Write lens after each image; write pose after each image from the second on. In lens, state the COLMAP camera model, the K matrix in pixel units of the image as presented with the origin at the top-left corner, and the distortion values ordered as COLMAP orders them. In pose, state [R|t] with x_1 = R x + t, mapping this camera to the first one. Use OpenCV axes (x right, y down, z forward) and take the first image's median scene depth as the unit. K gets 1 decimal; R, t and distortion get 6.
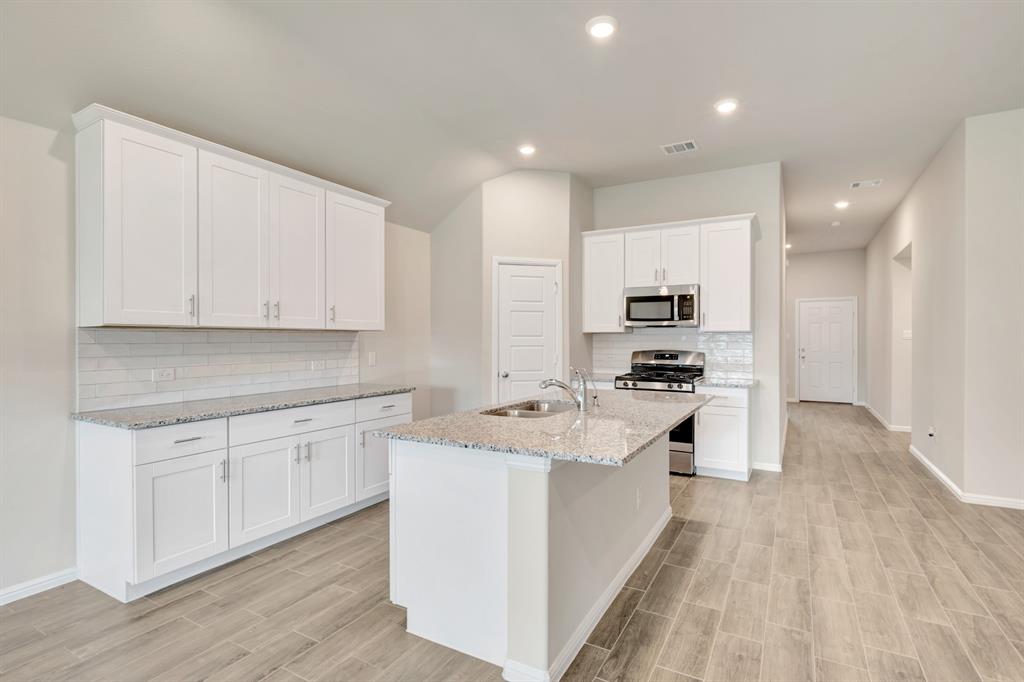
lens RADIAL K [[495.7, 0, 518.2], [0, 495.7, 340.2], [0, 0, 1]] dist [0.001462, -0.000364]
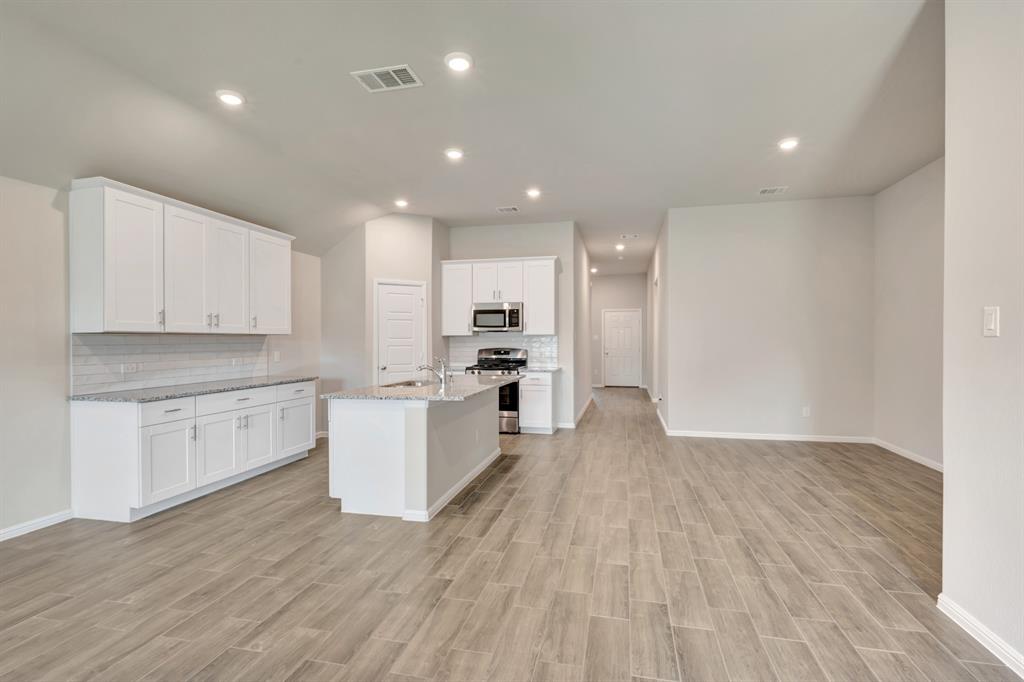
lens RADIAL K [[478.6, 0, 518.6], [0, 478.6, 340.6], [0, 0, 1]] dist [-0.000279, -0.000122]
pose [[0.957422, -0.004267, 0.288660, -0.069951], [0.004975, 0.999986, -0.001721, 0.002086], [-0.288649, 0.003084, 0.957430, -0.465901]]
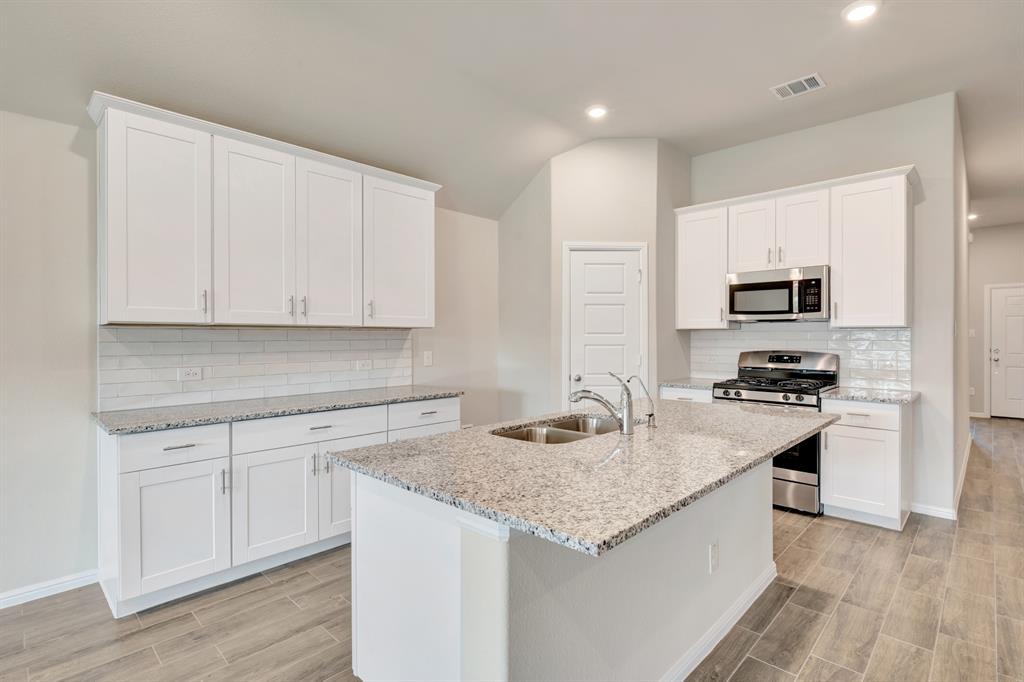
lens RADIAL K [[495.7, 0, 518.1], [0, 495.7, 337.8], [0, 0, 1]] dist [0.000827, -0.000177]
pose [[0.969226, -0.000144, -0.246173, 0.121141], [0.000022, 1.000000, -0.000497, -0.000379], [0.246173, 0.000476, 0.969226, 0.191701]]
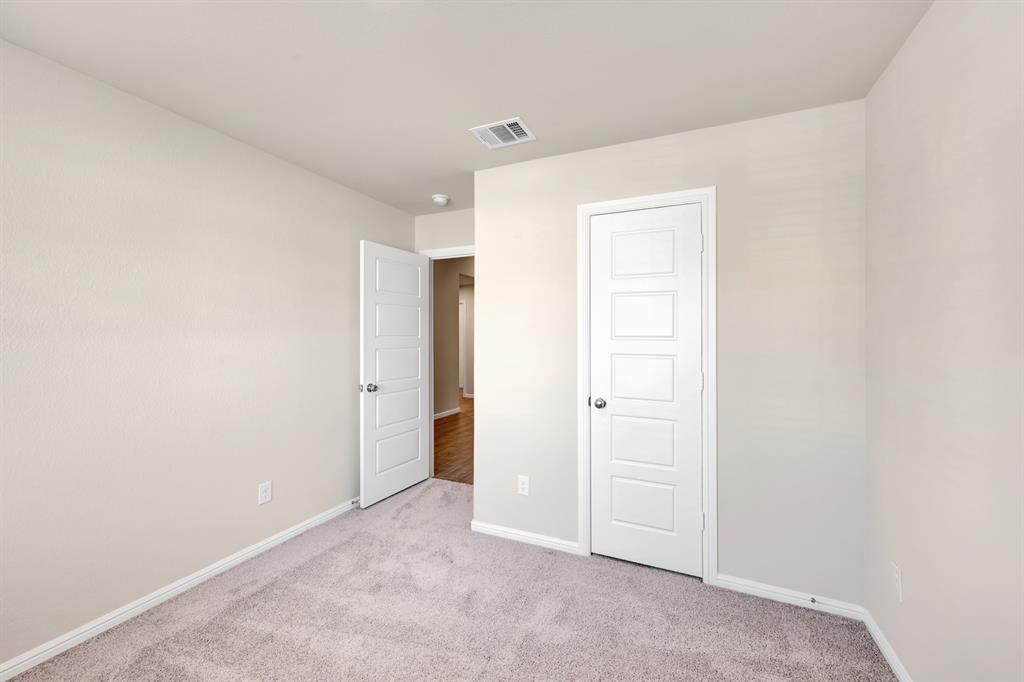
lens RADIAL K [[406.4, 0, 513.7], [0, 406.4, 338.3], [0, 0, 1]] dist [0.003346, 0.000055]
pose [[0.756561, -0.001003, -0.653923, 0.299558], [-0.002713, 0.999985, -0.004673, -0.006161], [0.653918, 0.005310, 0.756547, 0.801001]]
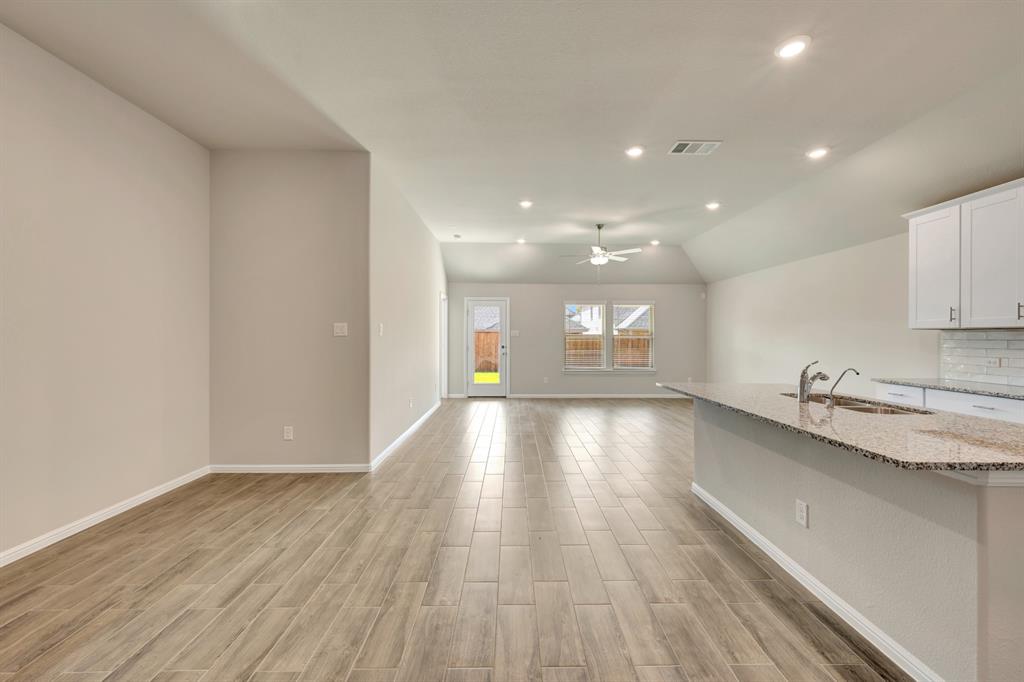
lens RADIAL K [[405.7, 0, 517.6], [0, 405.7, 335.1], [0, 0, 1]] dist [-0.000805, -0.000058]
pose [[-0.864849, -0.003424, -0.502021, 0.872040], [-0.003794, 0.999993, -0.000284, -0.001544], [0.502018, 0.001659, -0.864856, 1.134902]]
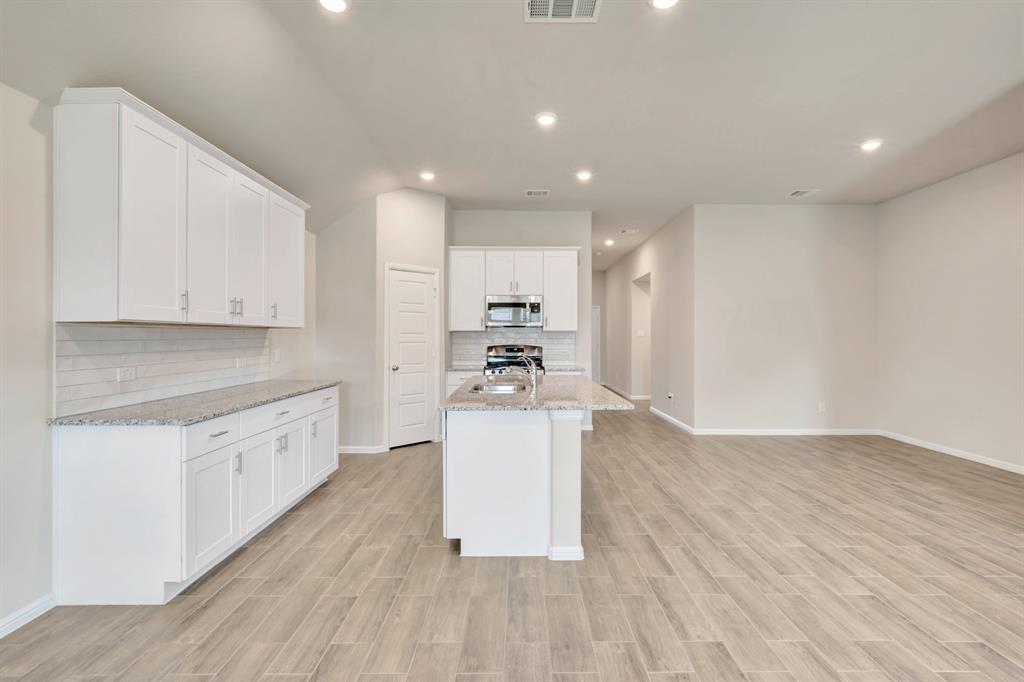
lens RADIAL K [[478.6, 0, 519.9], [0, 478.6, 333.8], [0, 0, 1]] dist [0.000723, -0.000009]
pose [[0.869776, 0.003611, 0.493433, -0.446489], [0.000484, 0.999967, -0.008170, 0.001863], [-0.493446, 0.007345, 0.869745, -0.121149]]
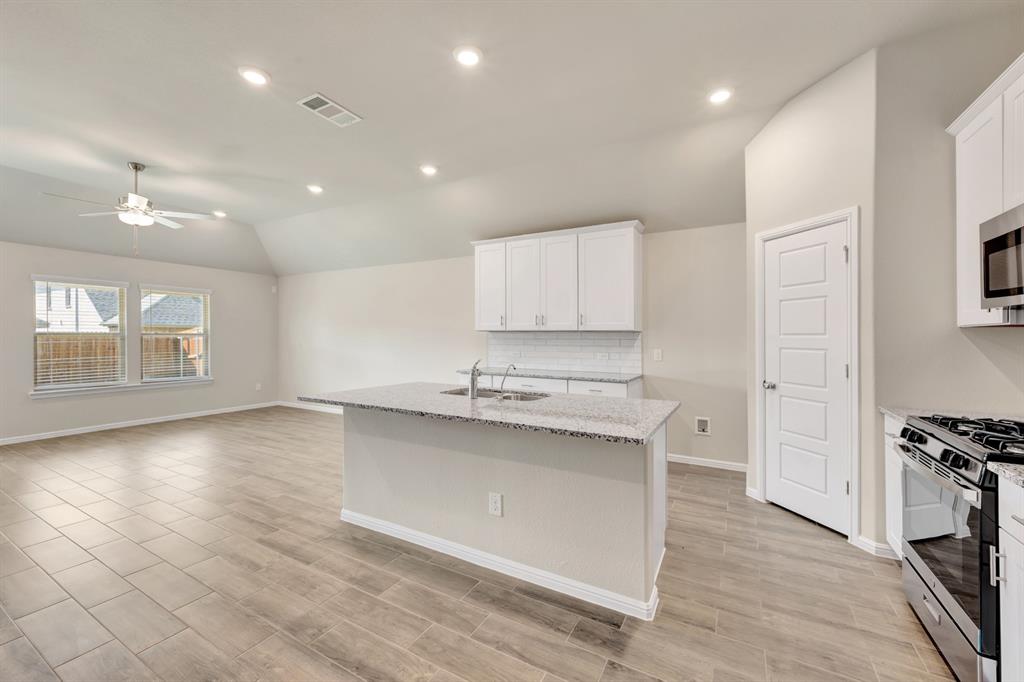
lens RADIAL K [[406.4, 0, 513.7], [0, 406.4, 338.3], [0, 0, 1]] dist [0.003346, 0.000055]
pose [[0.002841, 0.002880, -0.999992, 0.840243], [-0.008732, 0.999958, 0.002856, -0.001249], [0.999958, 0.008723, 0.002866, 0.849891]]
